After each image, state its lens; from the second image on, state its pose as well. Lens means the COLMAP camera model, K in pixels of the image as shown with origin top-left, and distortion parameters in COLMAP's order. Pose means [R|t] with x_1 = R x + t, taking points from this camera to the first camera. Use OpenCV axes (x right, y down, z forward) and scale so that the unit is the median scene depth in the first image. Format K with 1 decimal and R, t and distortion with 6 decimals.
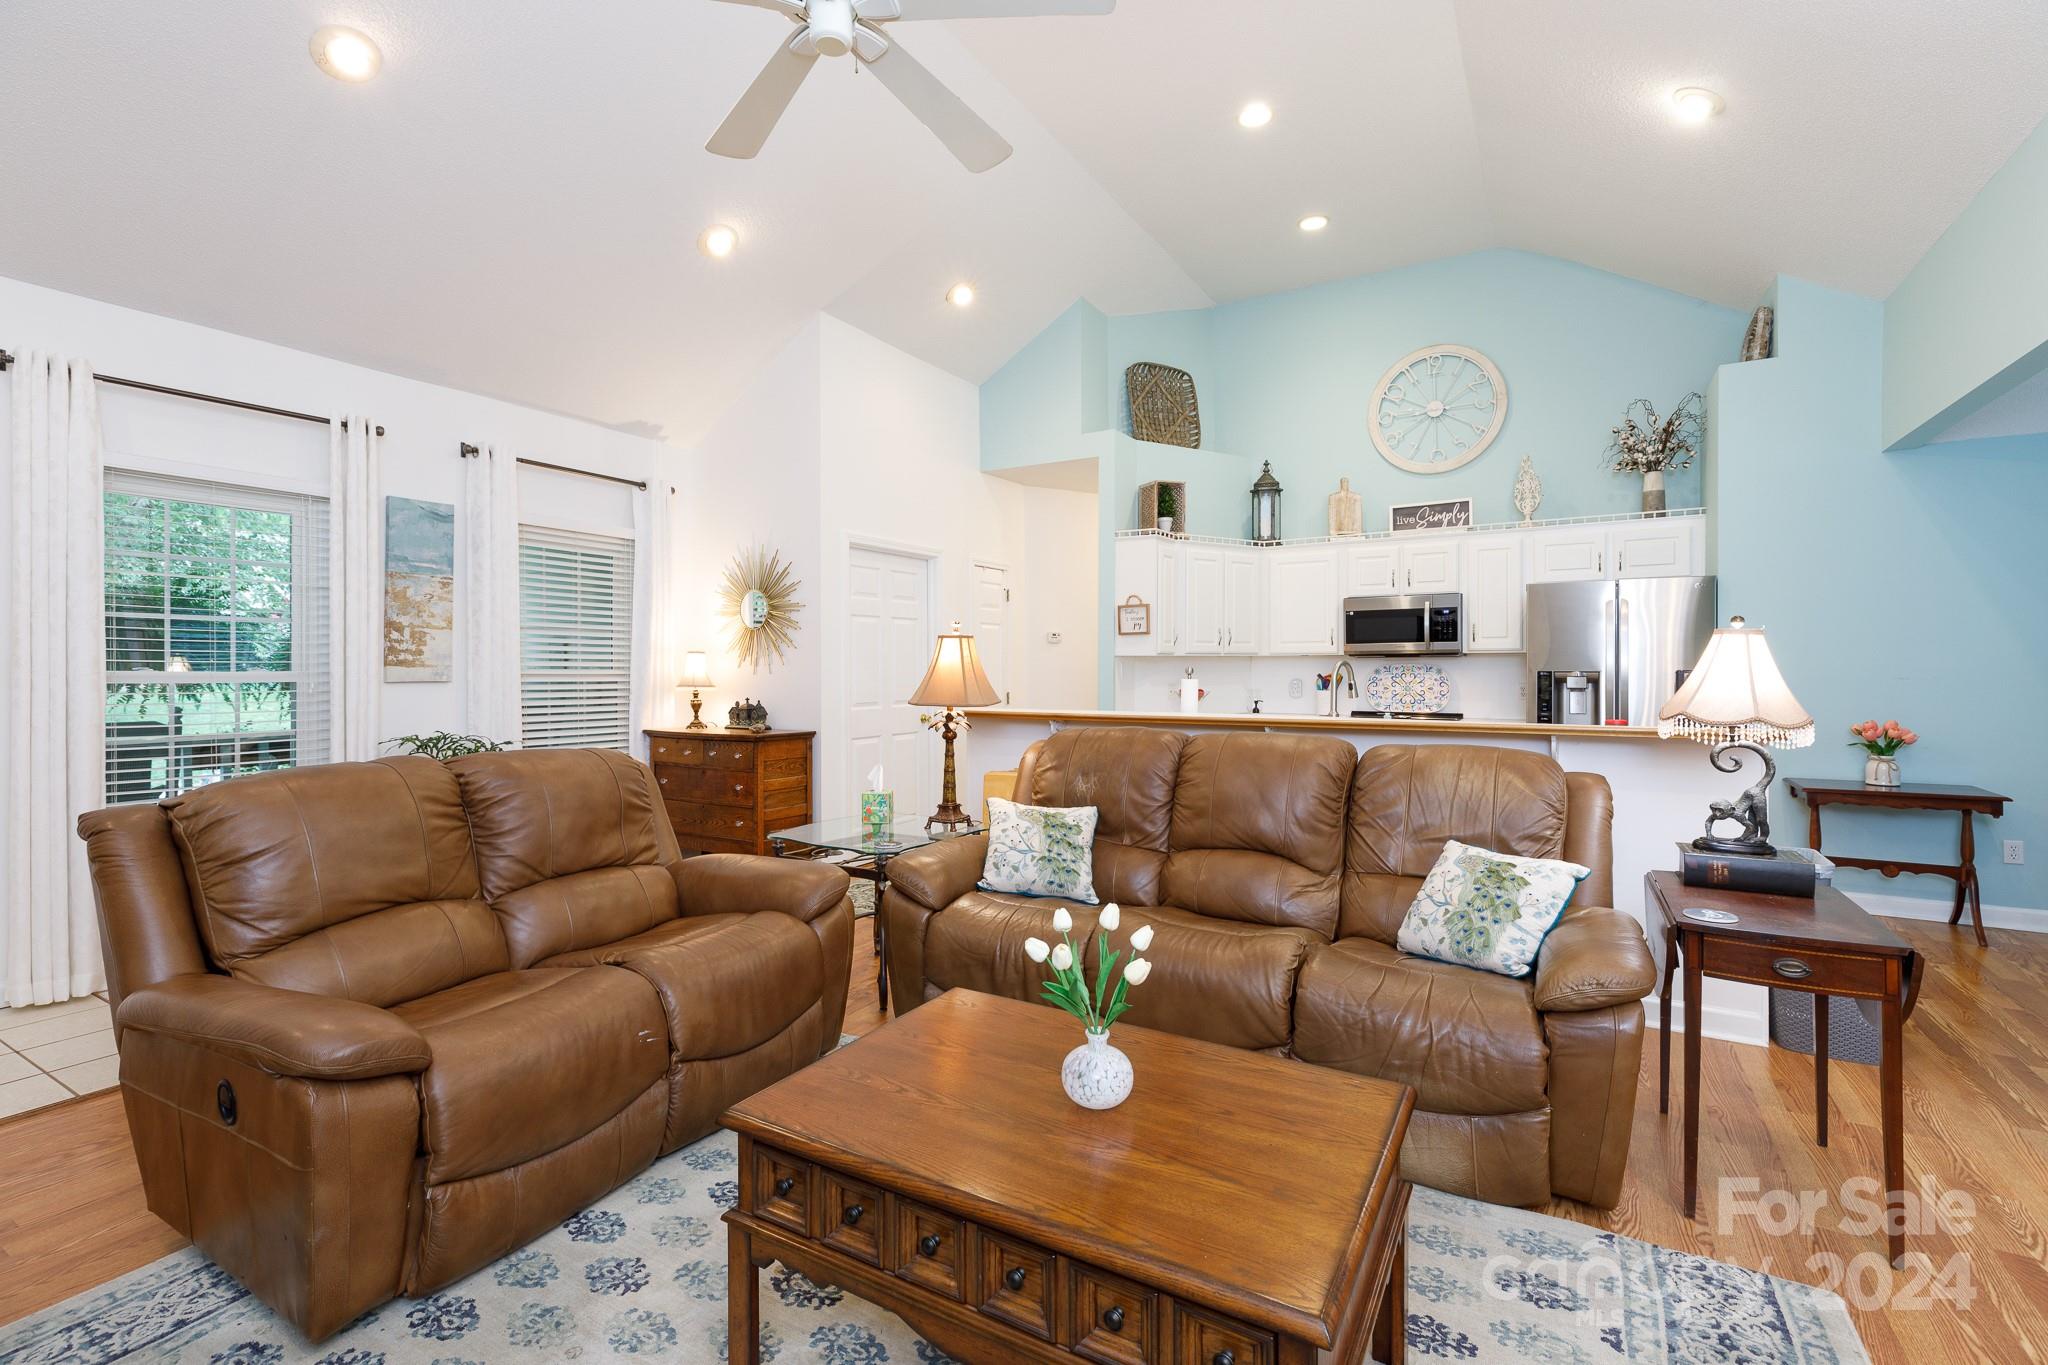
lens RADIAL K [[910.2, 0, 1030.2], [0, 910.2, 664.7], [0, 0, 1]] dist [0.000387, 0.000265]
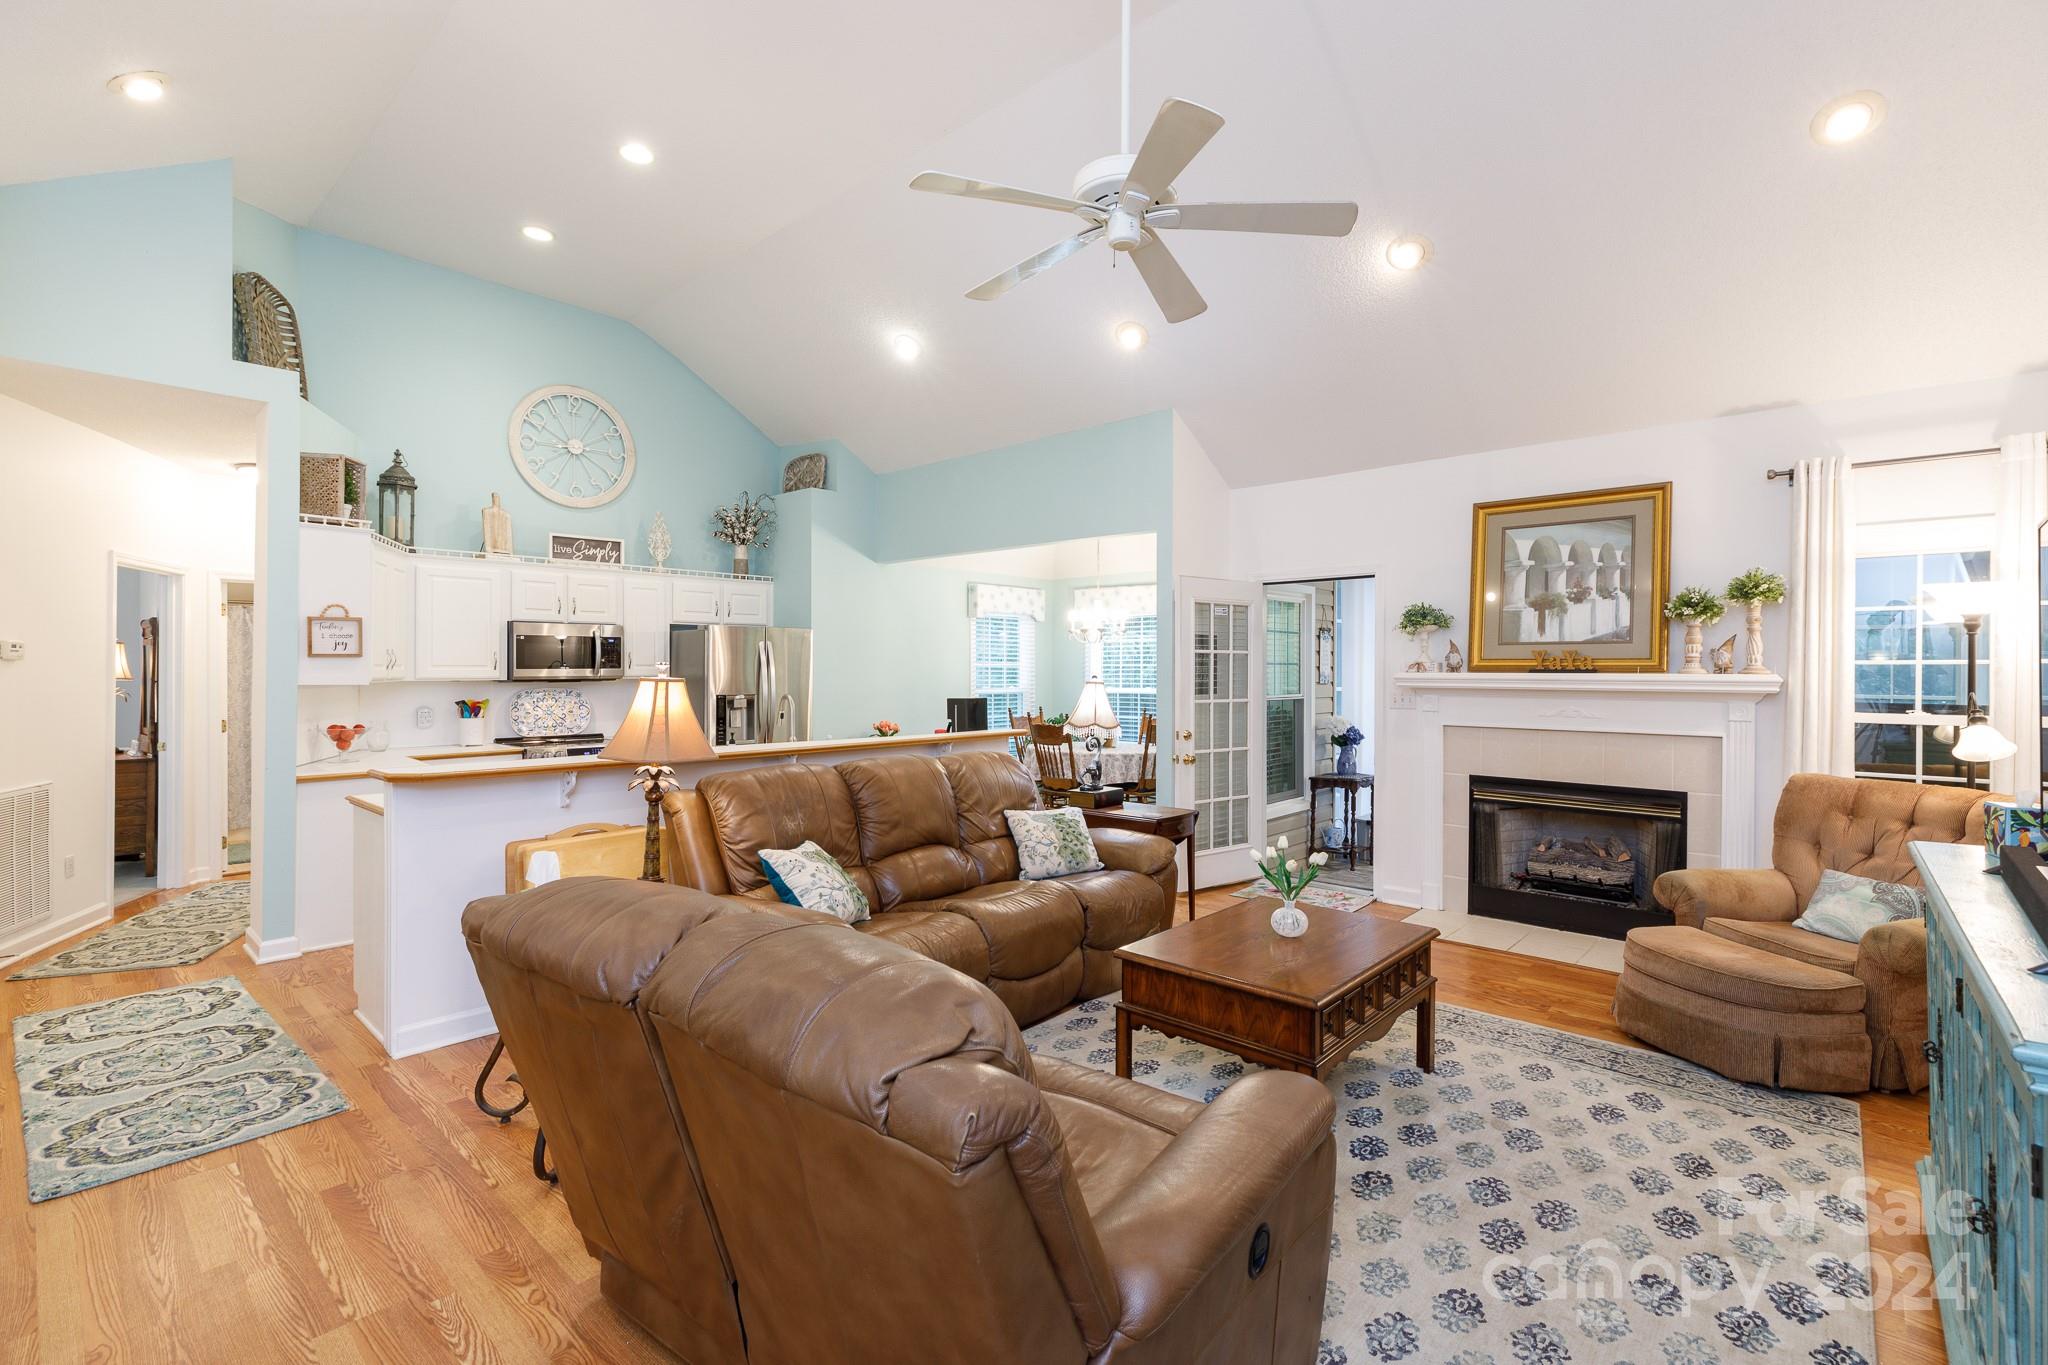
lens RADIAL K [[910.2, 0, 1030.9], [0, 910.2, 671.3], [0, 0, 1]] dist [0.000387, 0.000265]
pose [[0.194514, 0.001635, 0.980898, -0.512896], [-0.003792, 0.999992, -0.000915, -0.022437], [-0.980892, -0.003541, 0.194519, 0.288120]]
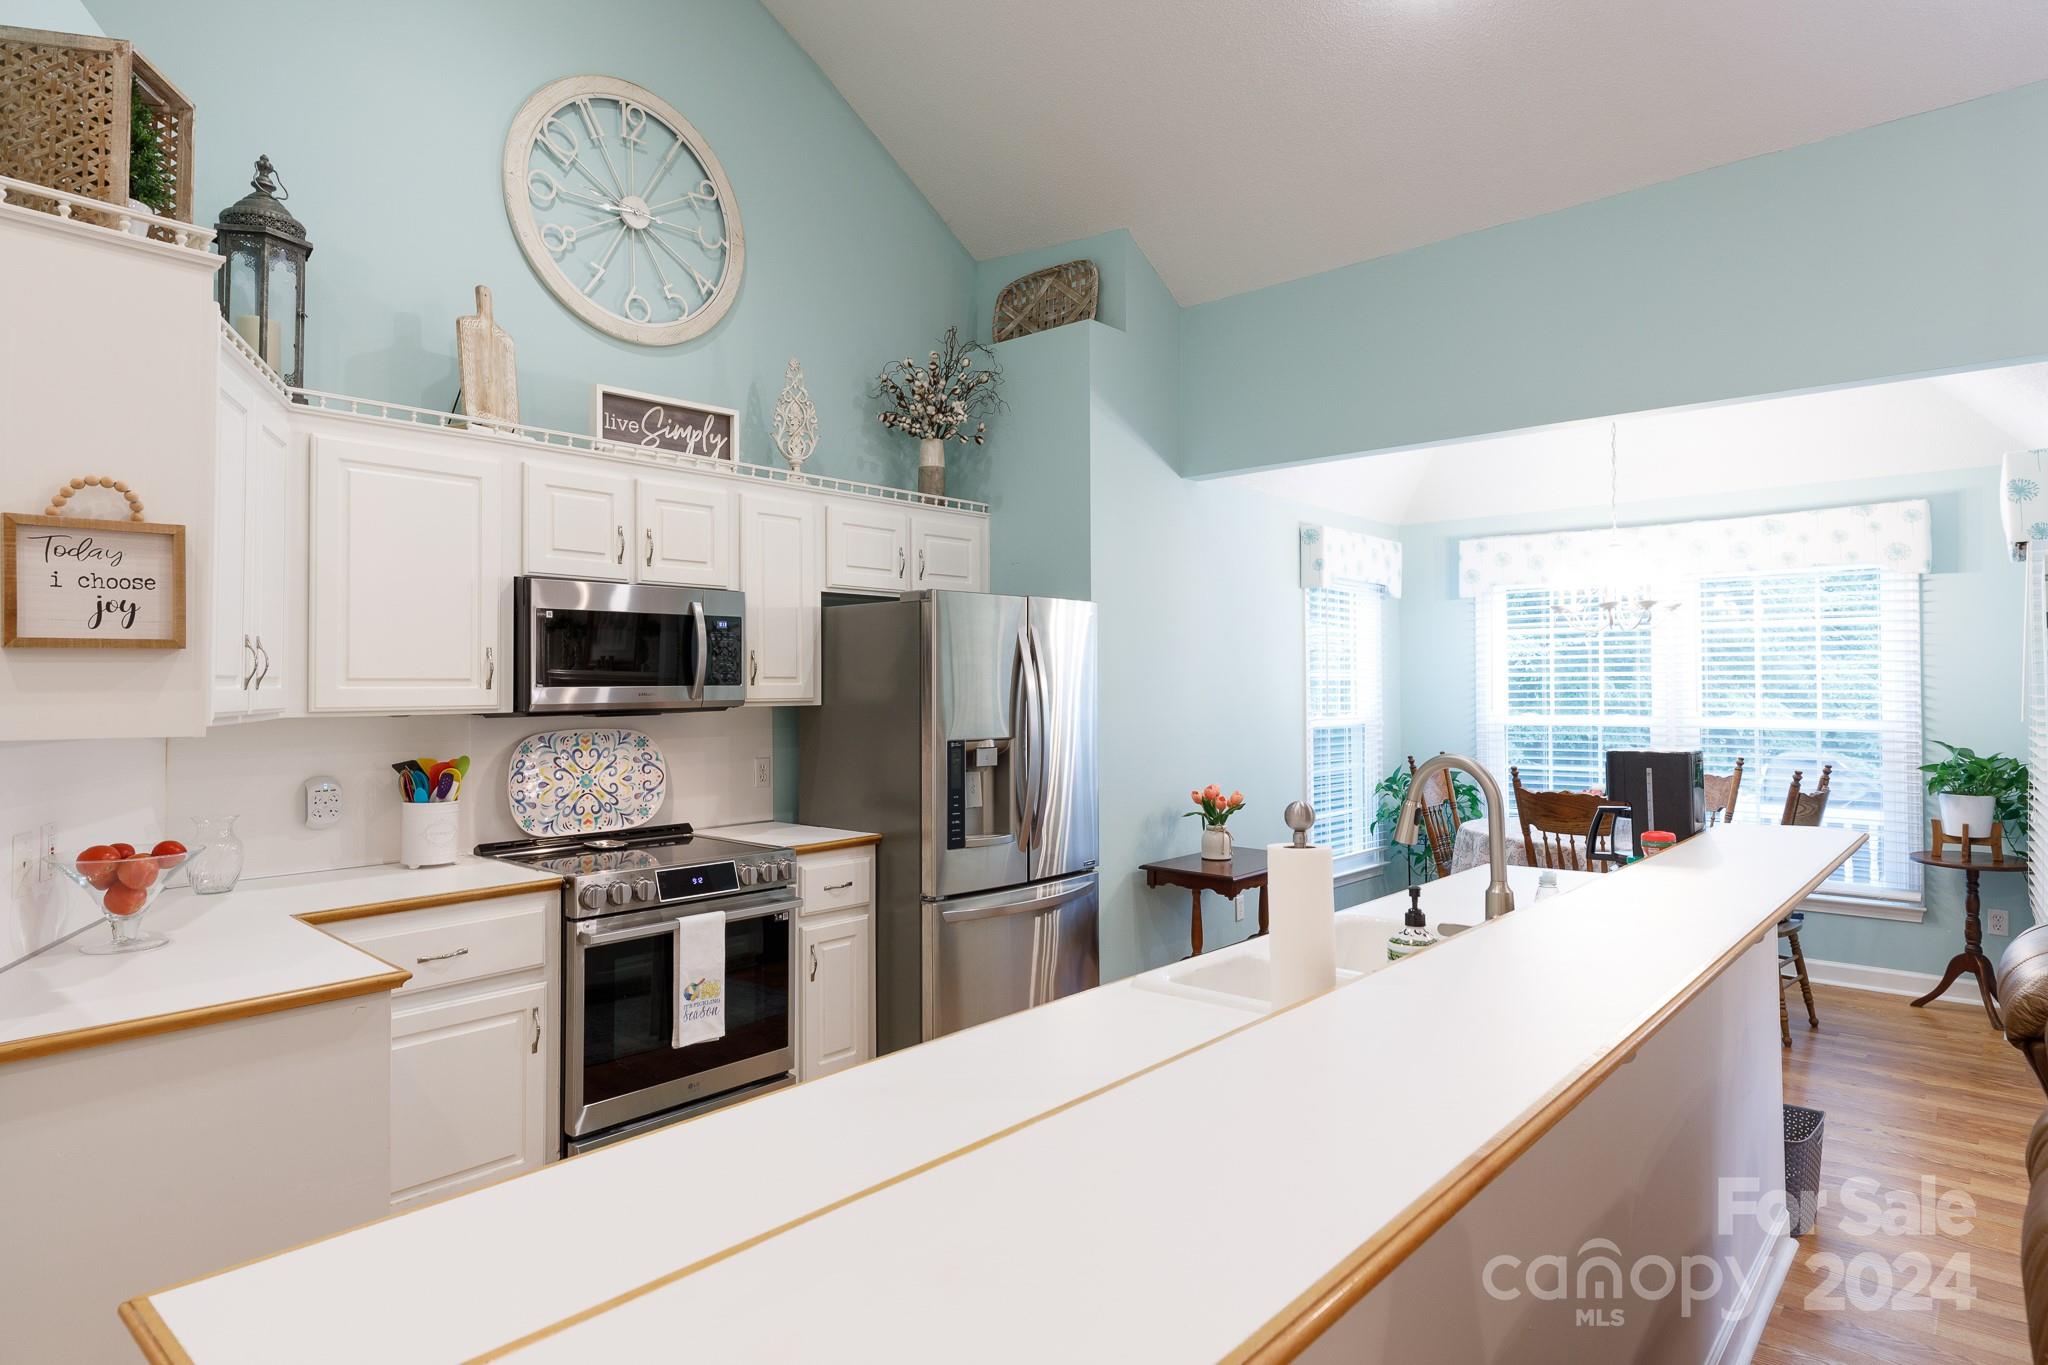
lens RADIAL K [[1148.6, 0, 1029.4], [0, 1148.6, 668.1], [0, 0, 1]] dist [0.004059, 0.004237]
pose [[0.181442, 0.017845, 0.983240, -0.133416], [0.002151, 0.999826, -0.018543, -0.022136], [-0.983399, 0.005480, 0.181372, 0.710395]]
